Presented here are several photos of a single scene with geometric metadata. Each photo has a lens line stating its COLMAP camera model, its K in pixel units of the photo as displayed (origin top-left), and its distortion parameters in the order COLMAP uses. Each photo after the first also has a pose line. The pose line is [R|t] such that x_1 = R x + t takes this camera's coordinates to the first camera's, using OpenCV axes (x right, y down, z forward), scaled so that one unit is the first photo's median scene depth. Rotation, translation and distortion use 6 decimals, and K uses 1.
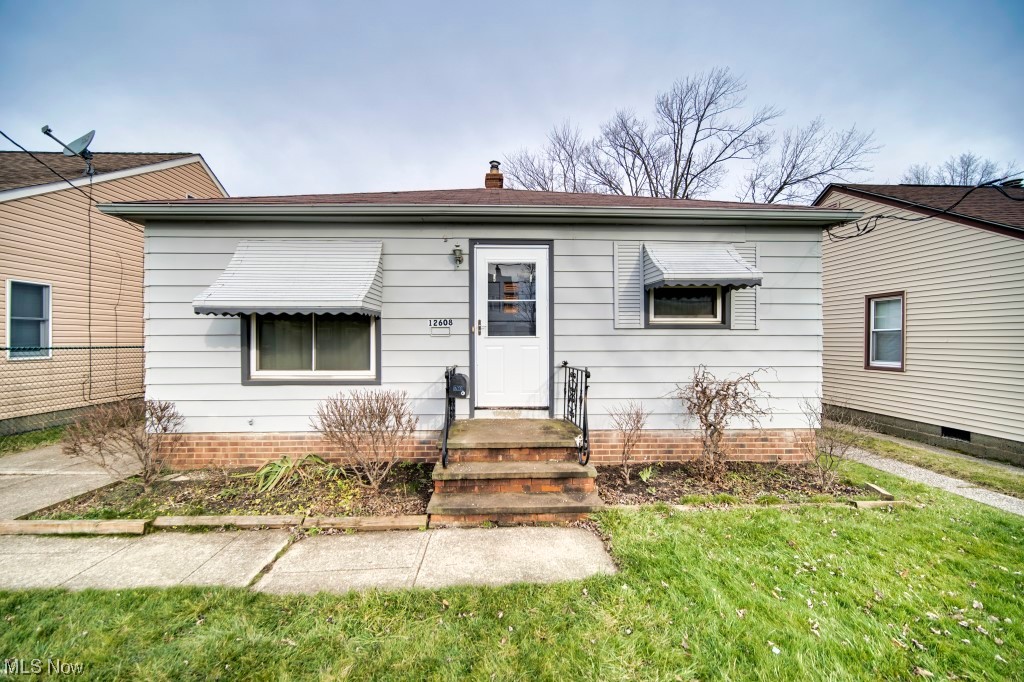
lens RADIAL K [[405.1, 0, 512.0], [0, 405.1, 341.0], [0, 0, 1]] dist [-0.001915, -0.000192]
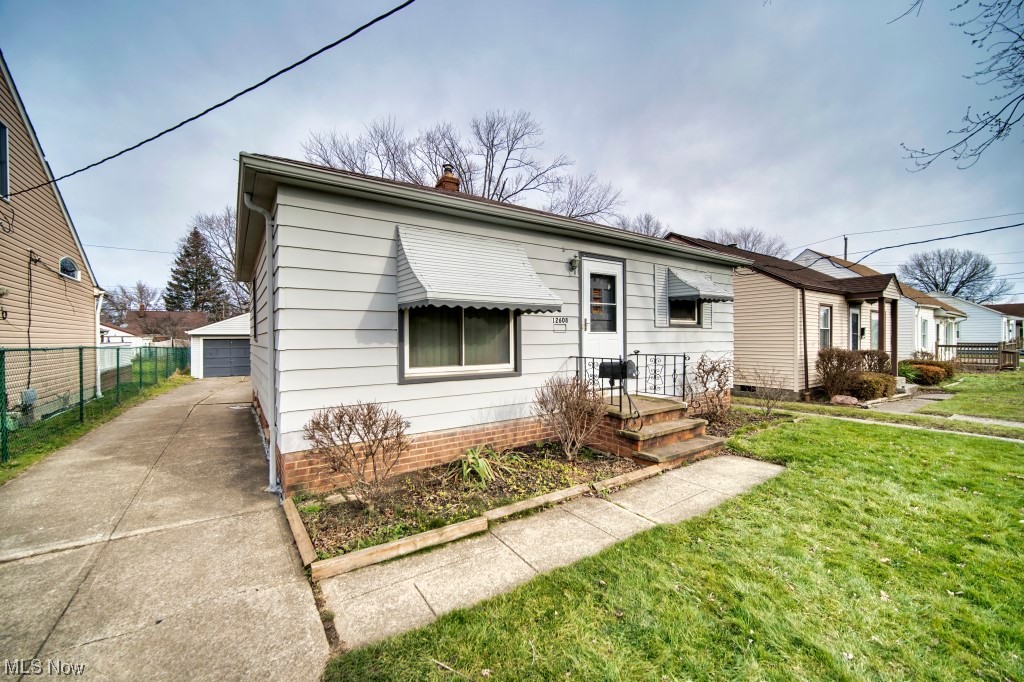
lens RADIAL K [[405.1, 0, 512.0], [0, 405.1, 341.0], [0, 0, 1]] dist [-0.001915, -0.000192]
pose [[0.842180, -0.008952, 0.539122, -0.924426], [0.009777, 0.999951, 0.001331, 0.011731], [-0.539107, 0.004150, 0.842227, 0.090912]]
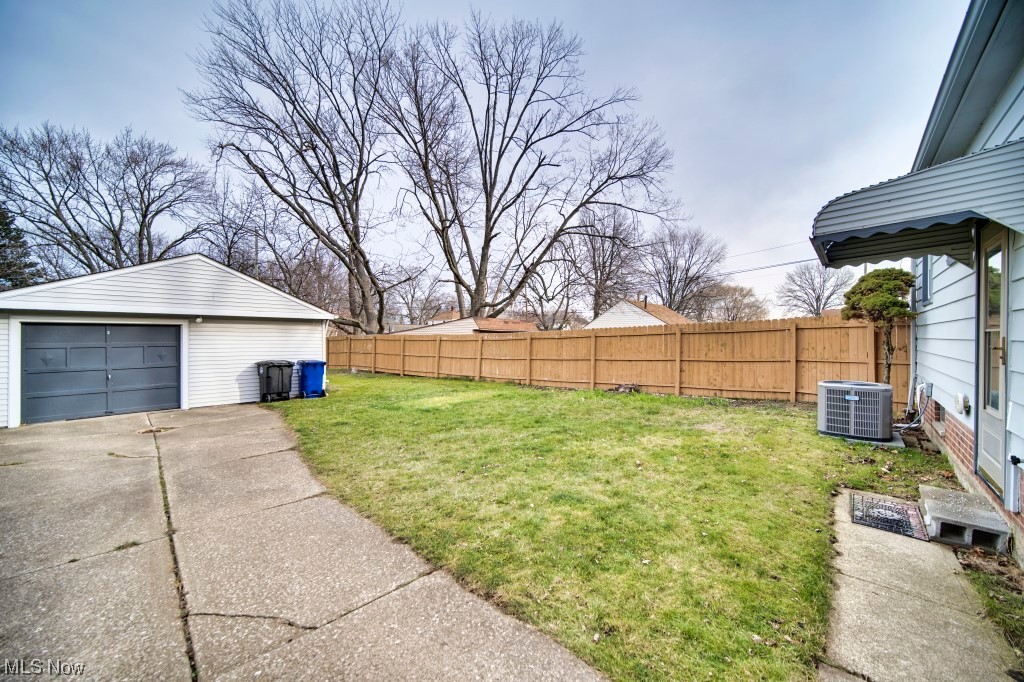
lens RADIAL K [[405.1, 0, 512.0], [0, 405.1, 341.0], [0, 0, 1]] dist [-0.001915, -0.000192]
pose [[0.672080, -0.009094, 0.740422, -1.218605], [0.011503, 0.999932, 0.001840, 0.056006], [-0.740389, 0.007280, 0.672139, 2.675432]]
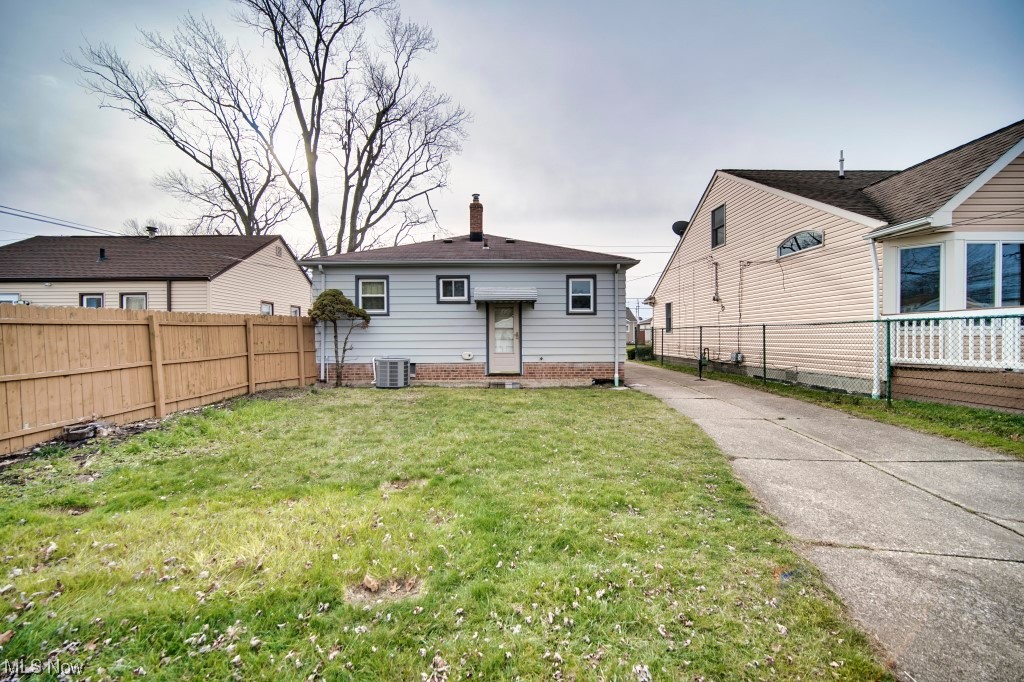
lens RADIAL K [[405.1, 0, 512.0], [0, 405.1, 341.0], [0, 0, 1]] dist [-0.001915, -0.000192]
pose [[-0.999767, 0.017655, 0.012402, -0.355987], [0.017856, 0.999709, 0.016244, 0.085997], [-0.012112, 0.016462, -0.999791, 4.731812]]
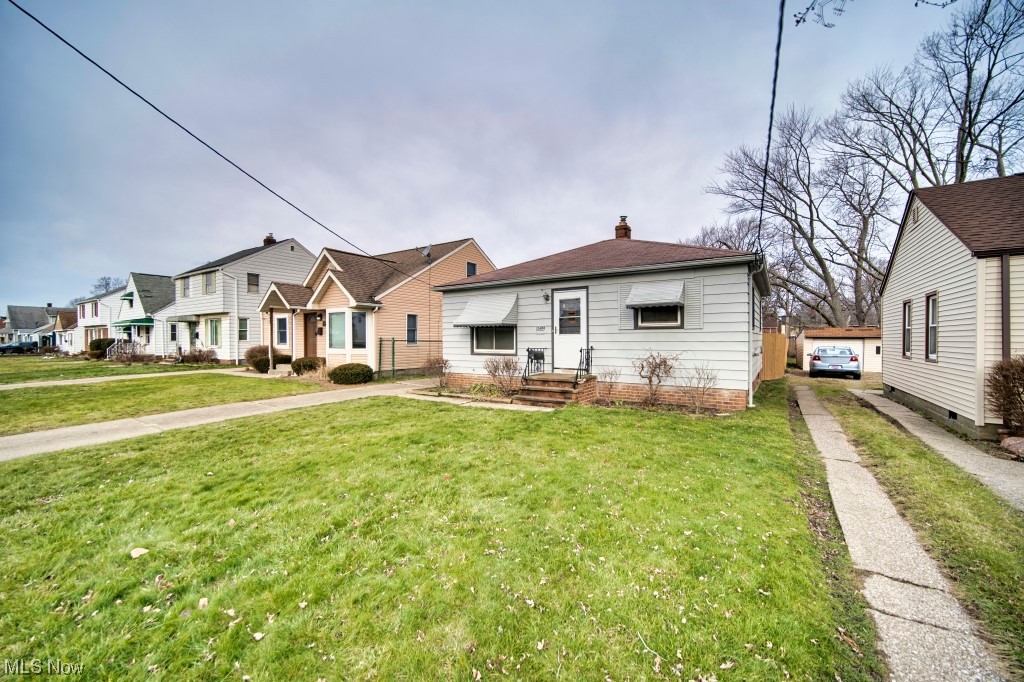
lens RADIAL K [[405.1, 0, 512.0], [0, 405.1, 341.0], [0, 0, 1]] dist [-0.001915, -0.000192]
pose [[0.813327, 0.000393, -0.581806, 0.968996], [-0.000339, 1.000000, 0.000201, 0.022980], [0.581807, 0.000034, 0.813327, -0.862561]]
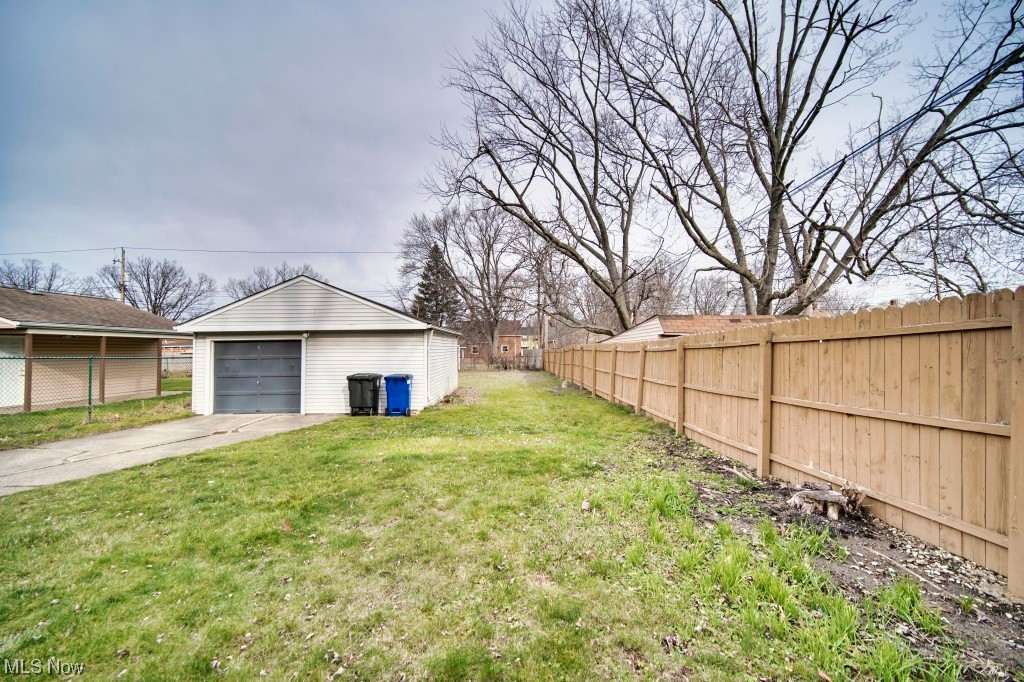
lens RADIAL K [[405.1, 0, 512.0], [0, 405.1, 341.0], [0, 0, 1]] dist [-0.001915, -0.000192]
pose [[0.999712, -0.016073, -0.017795, 0.247352], [0.015553, 0.999458, -0.029000, 0.053582], [0.018252, 0.028715, 0.999421, 2.942512]]
